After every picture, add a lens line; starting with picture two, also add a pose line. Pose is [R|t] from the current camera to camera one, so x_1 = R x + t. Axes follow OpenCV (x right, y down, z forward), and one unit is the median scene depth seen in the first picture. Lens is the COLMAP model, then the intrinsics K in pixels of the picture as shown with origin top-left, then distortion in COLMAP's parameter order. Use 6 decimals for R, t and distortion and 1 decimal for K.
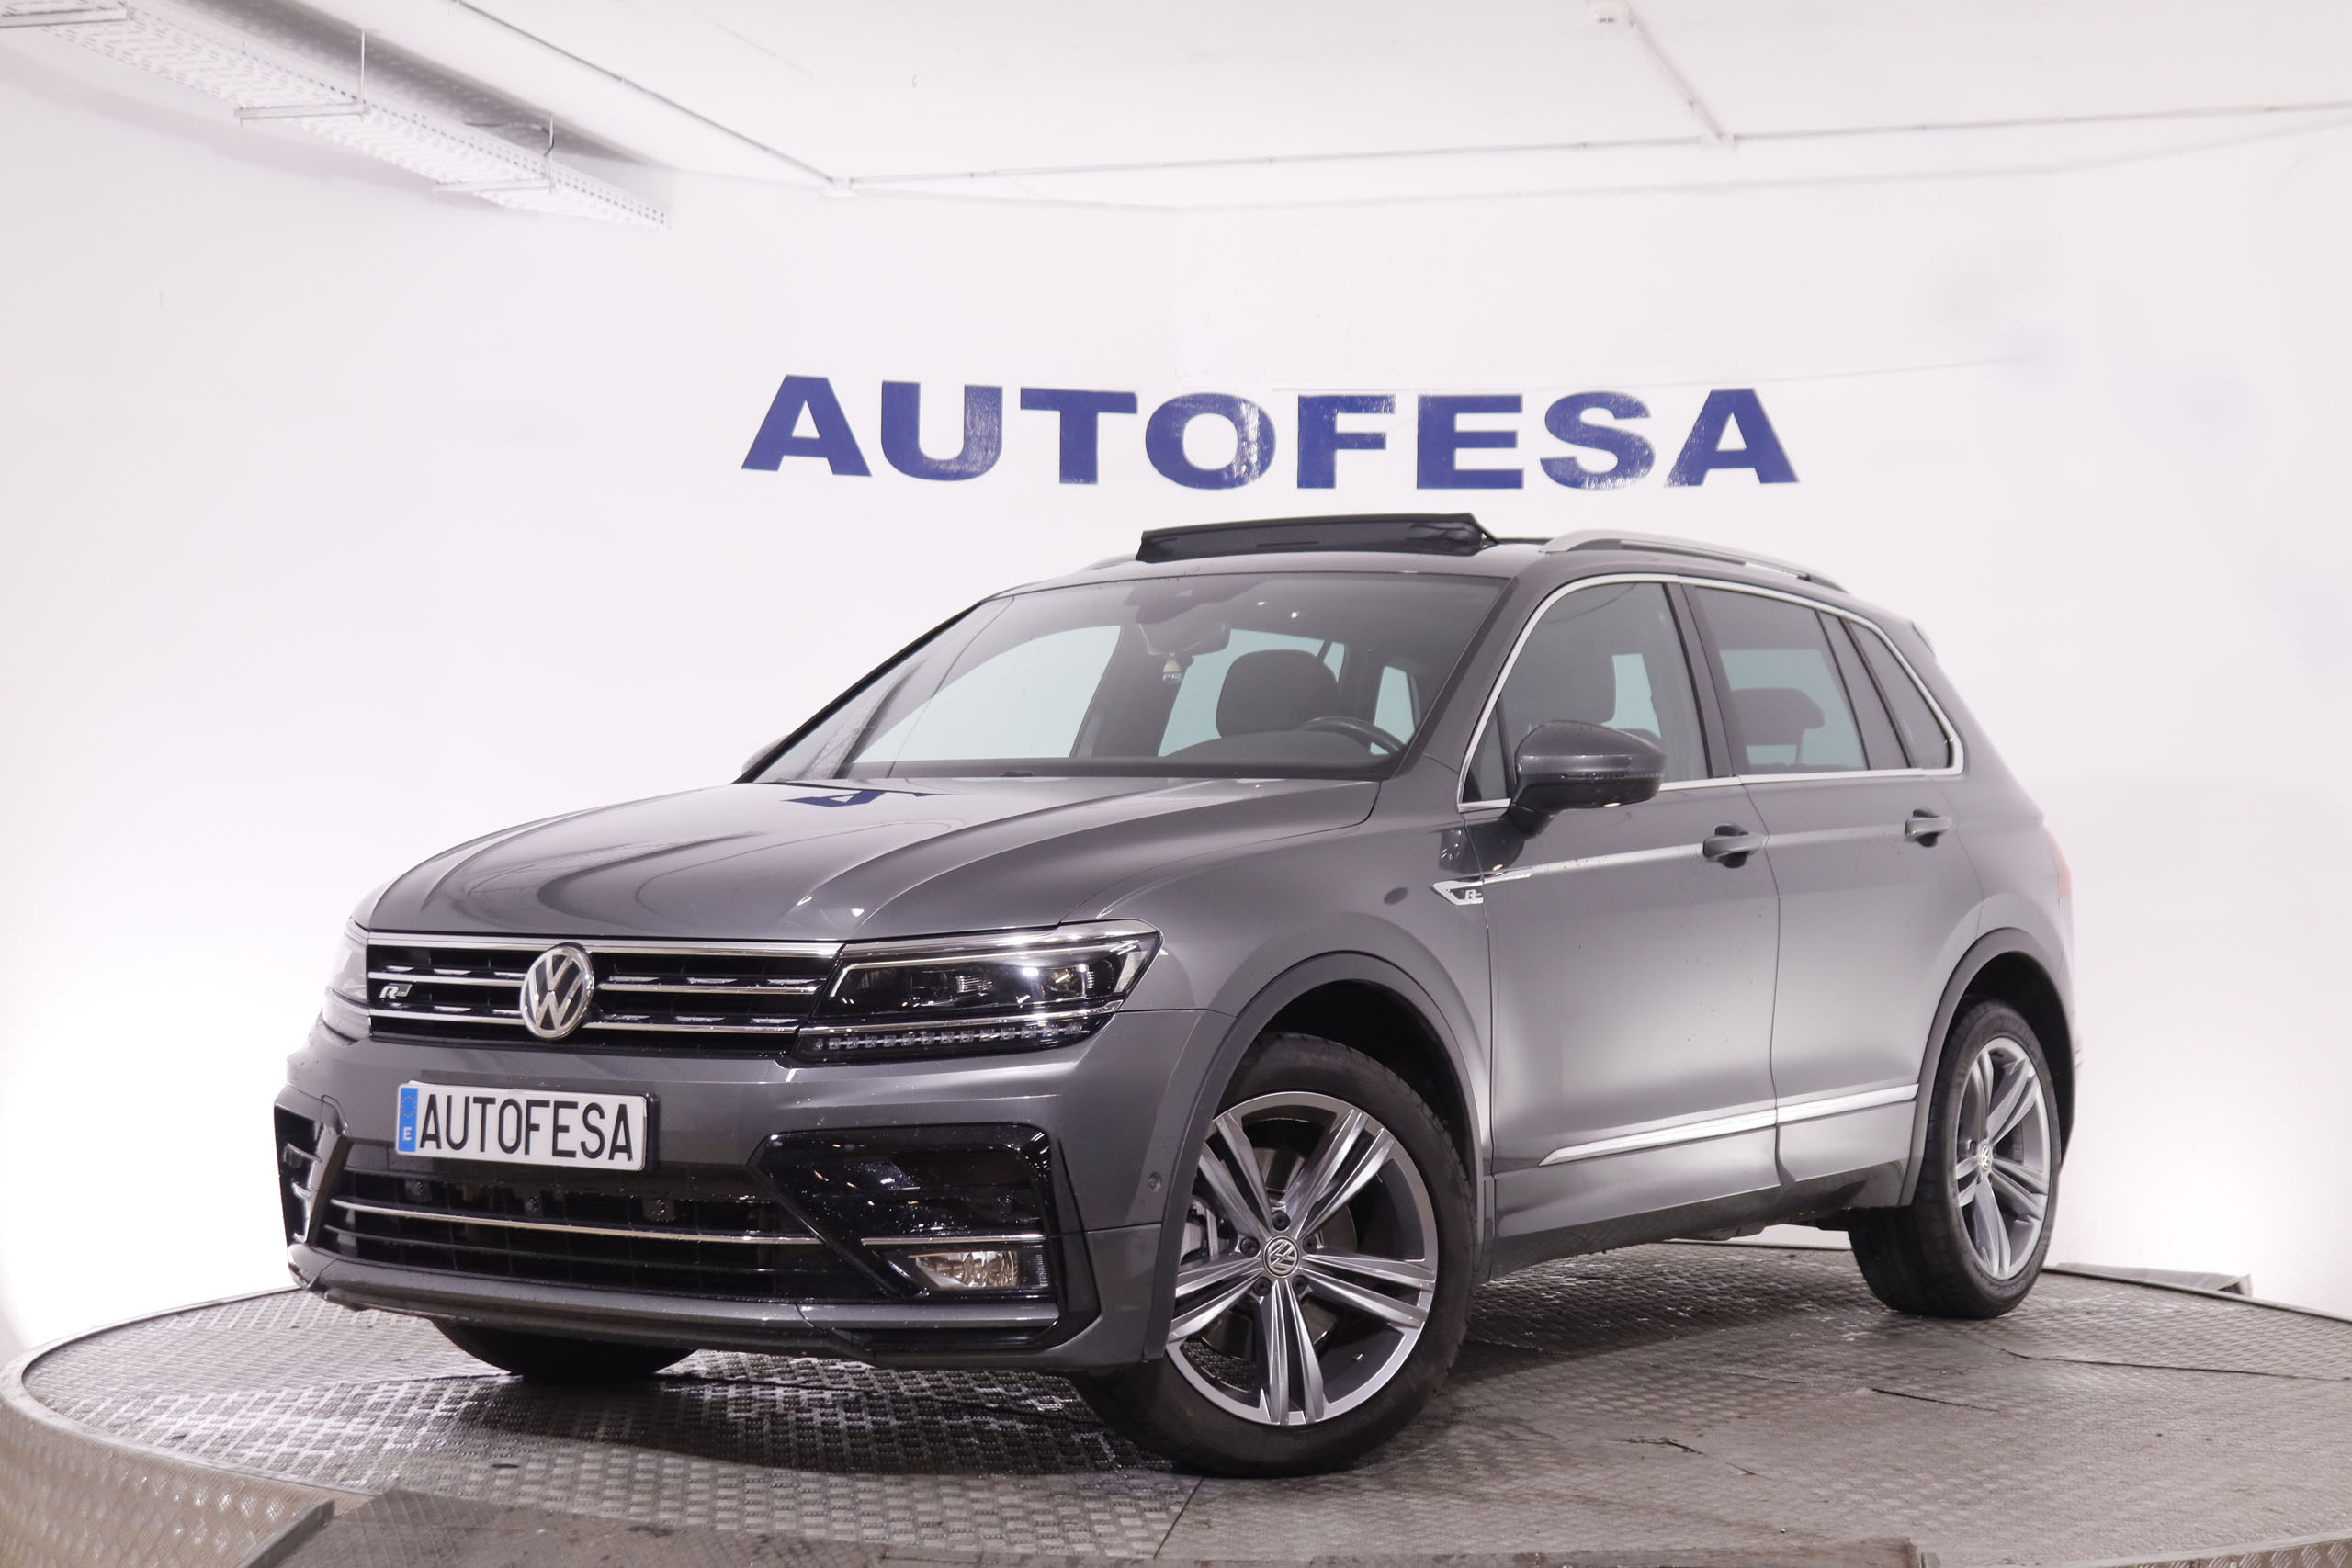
lens RADIAL K [[3993.8, 0, 1185.2], [0, 3993.8, 742.1], [0, 0, 1]] dist [0.008819, 0.000000]
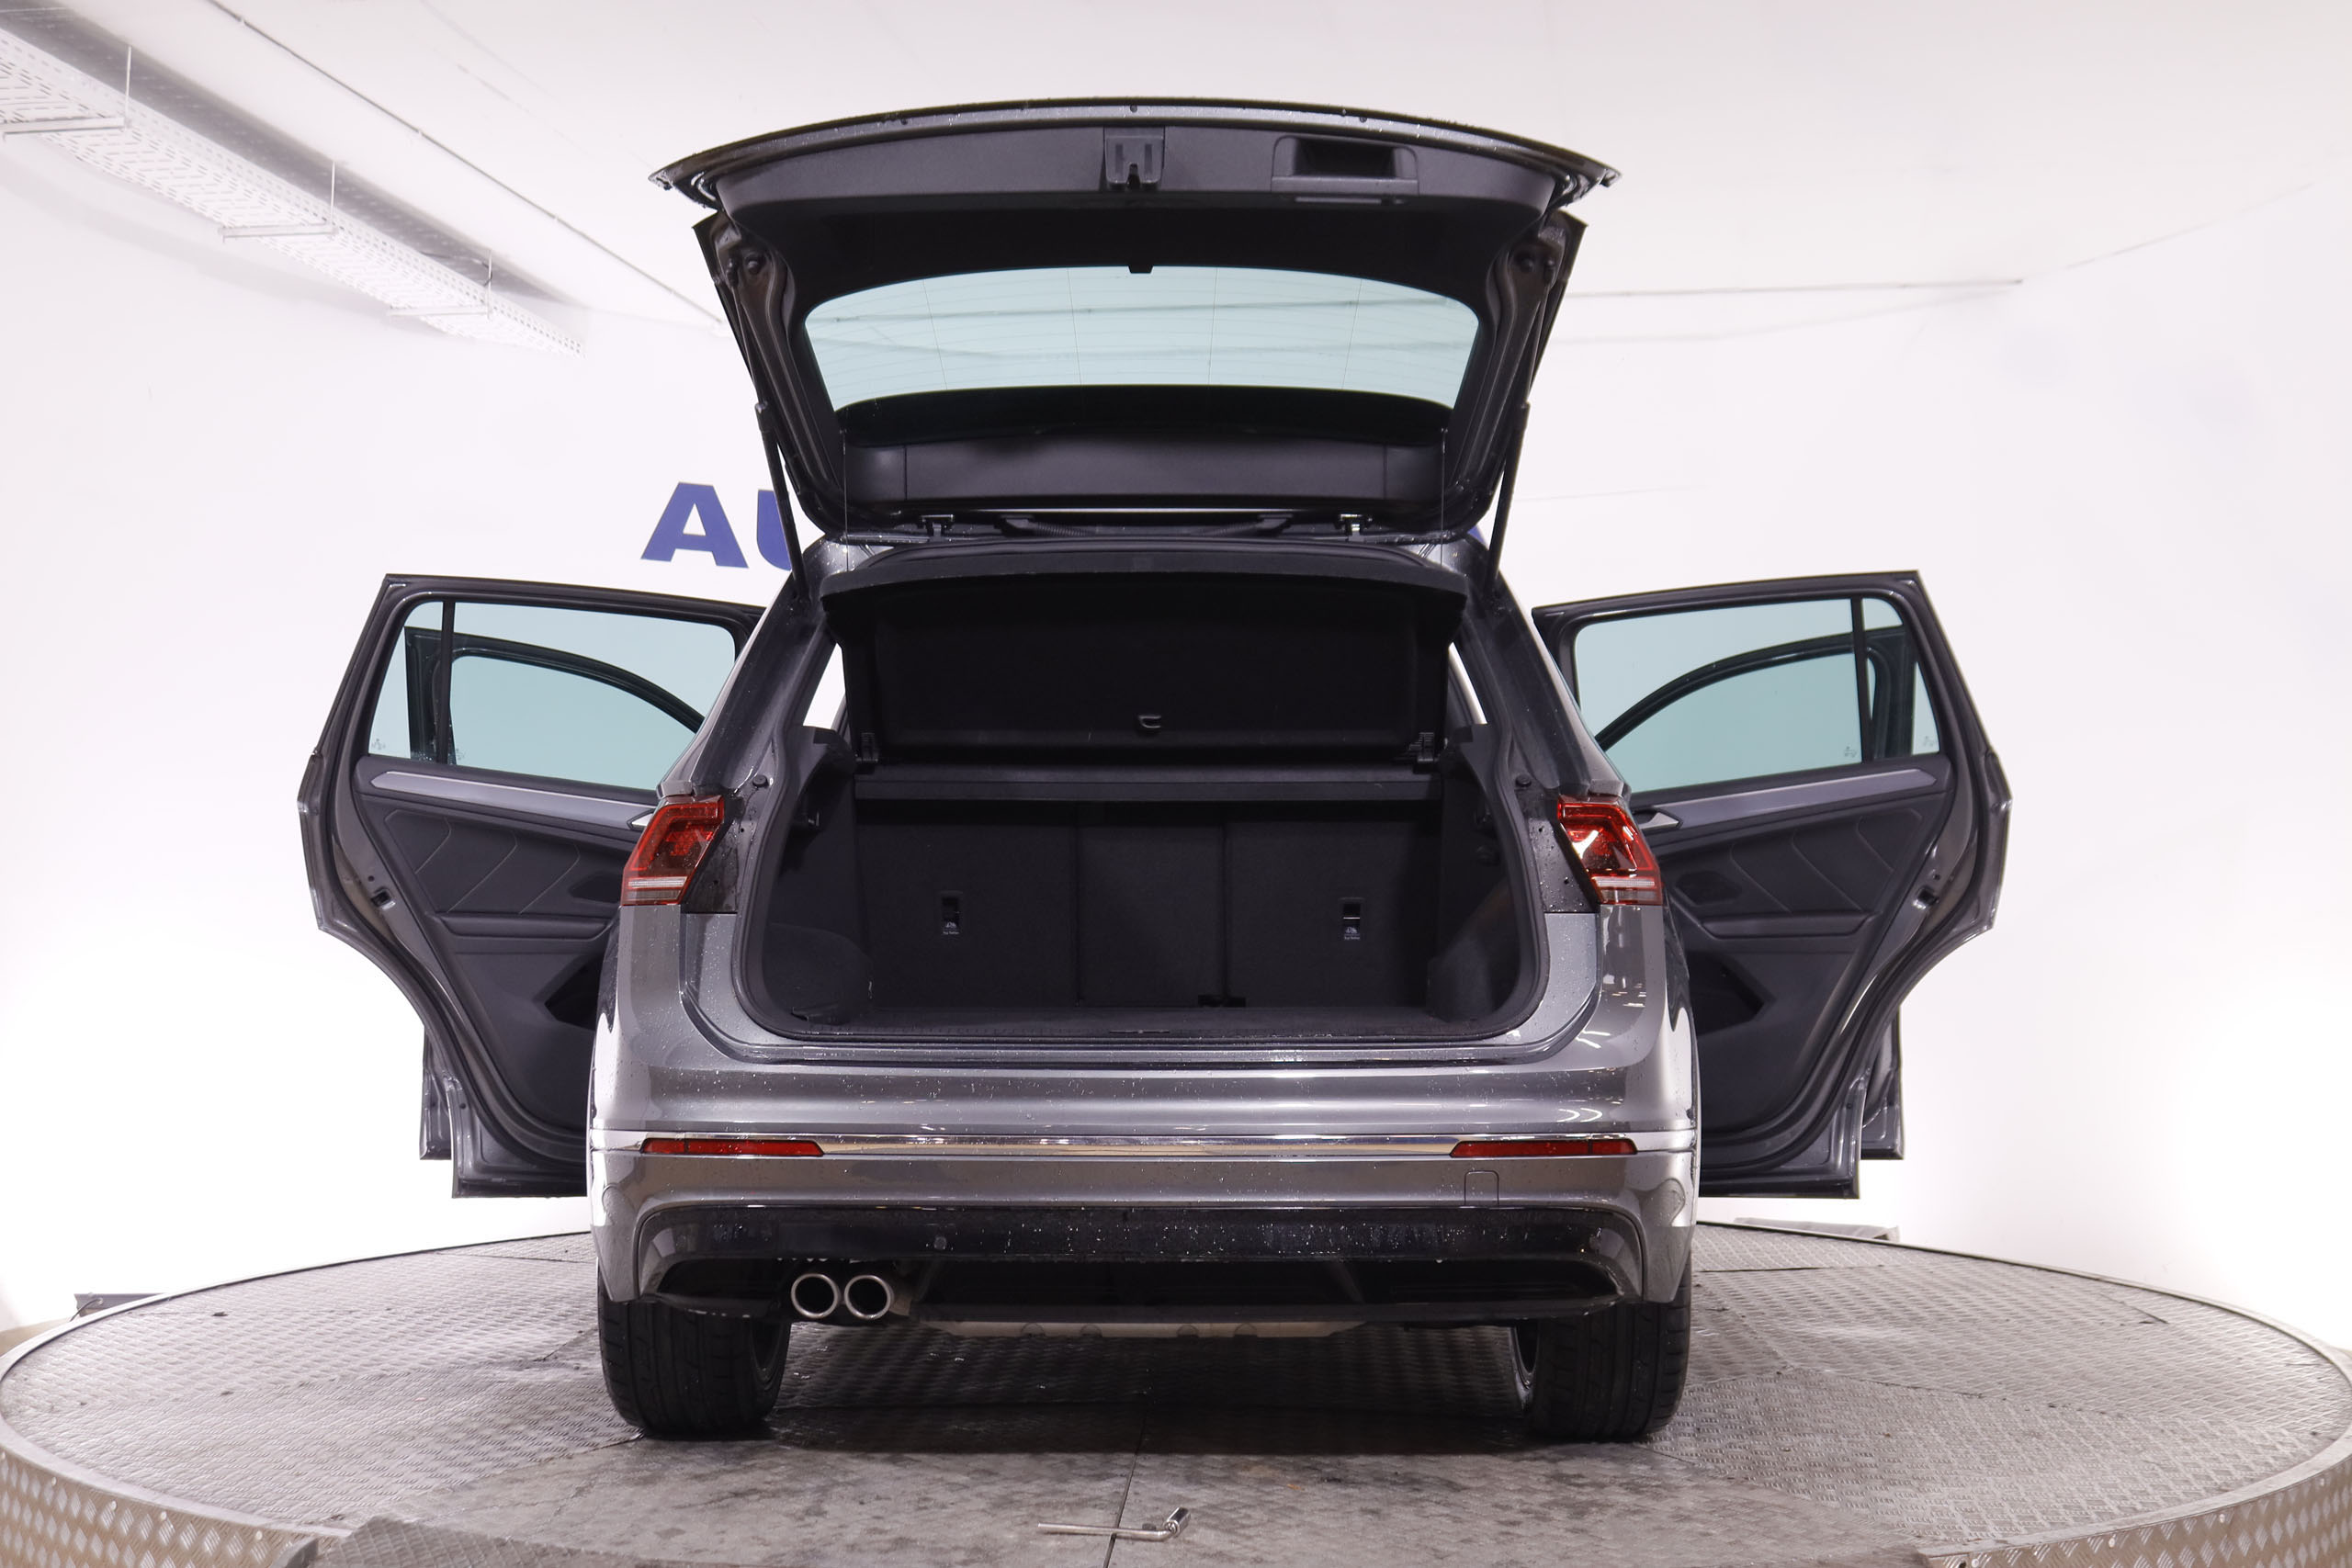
lens RADIAL K [[2794.5, 0, 1217.1], [0, 2794.5, 725.2], [0, 0, 1]] dist [-0.056560, 0.000000]
pose [[0.992636, 0.009604, 0.120755, -0.041166], [-0.005894, 0.999501, -0.031048, 0.006381], [-0.120993, 0.030108, 0.992197, 0.156062]]
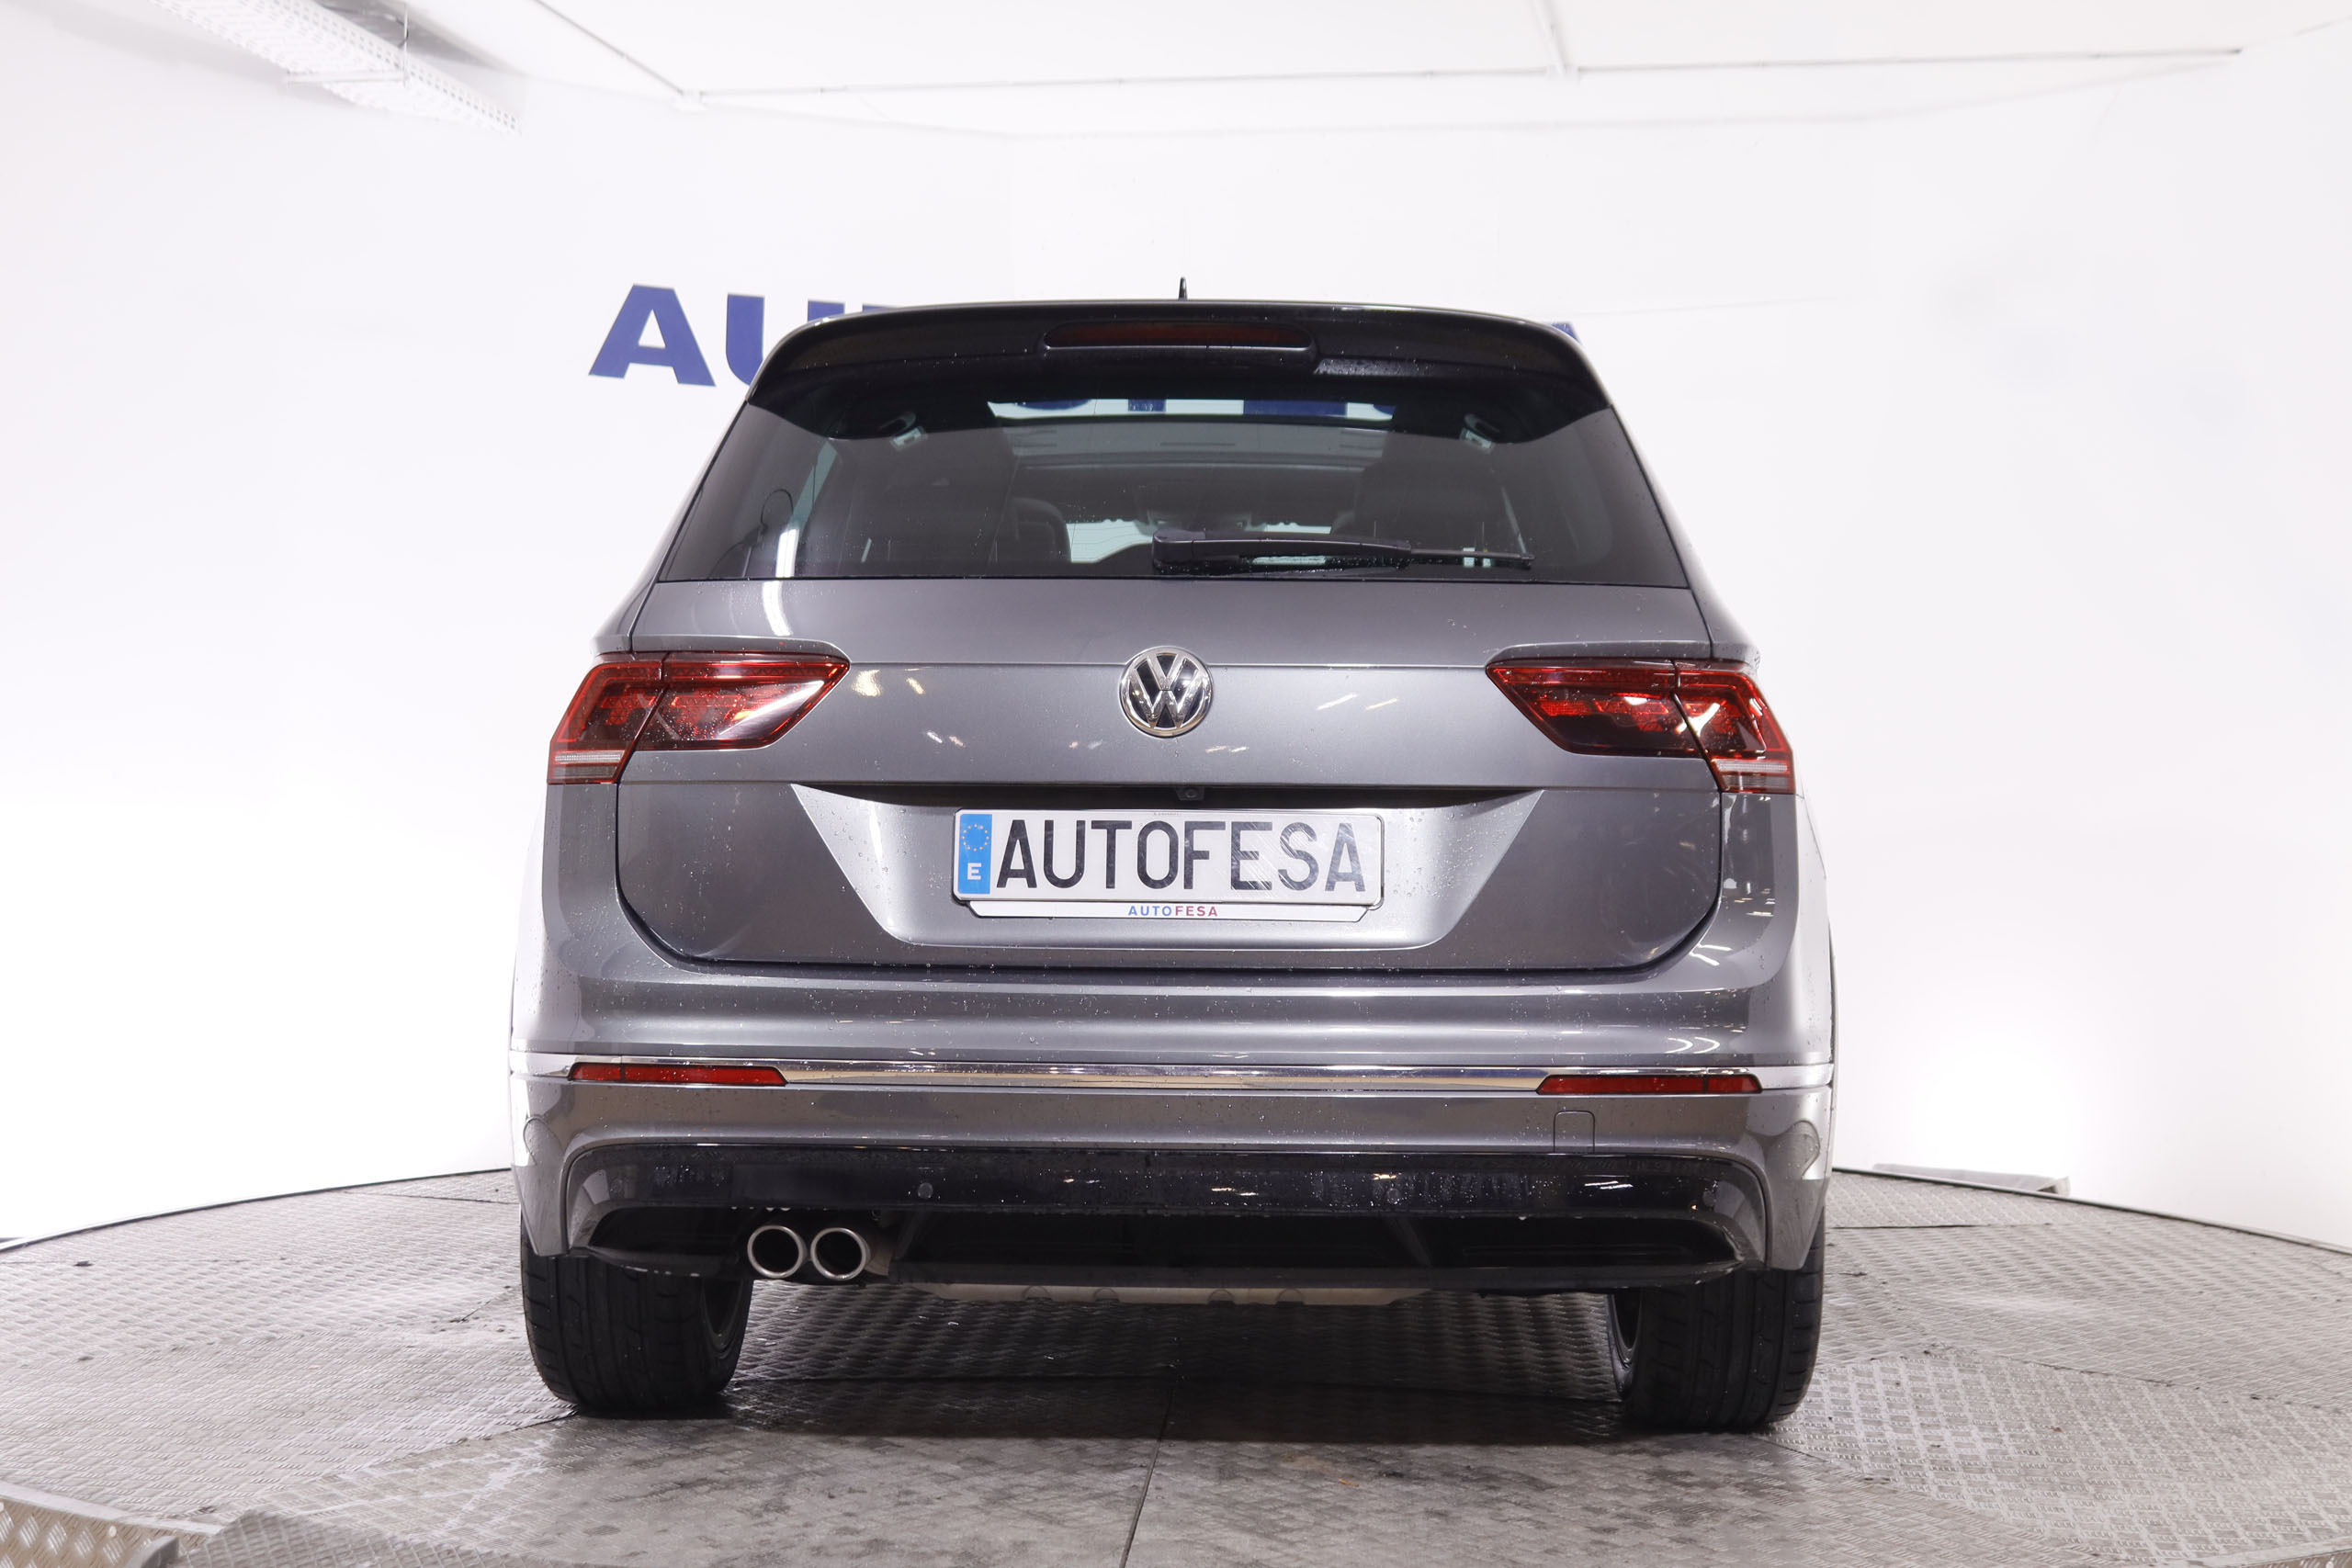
lens RADIAL K [[3252.9, 0, 1224.7], [0, 3252.9, 742.3], [0, 0, 1]] dist [-0.035218, 0.000000]
pose [[0.994283, 0.011438, 0.106163, -0.038102], [-0.013525, 0.999729, 0.018957, 0.006797], [-0.105917, -0.020285, 0.994168, 0.168530]]
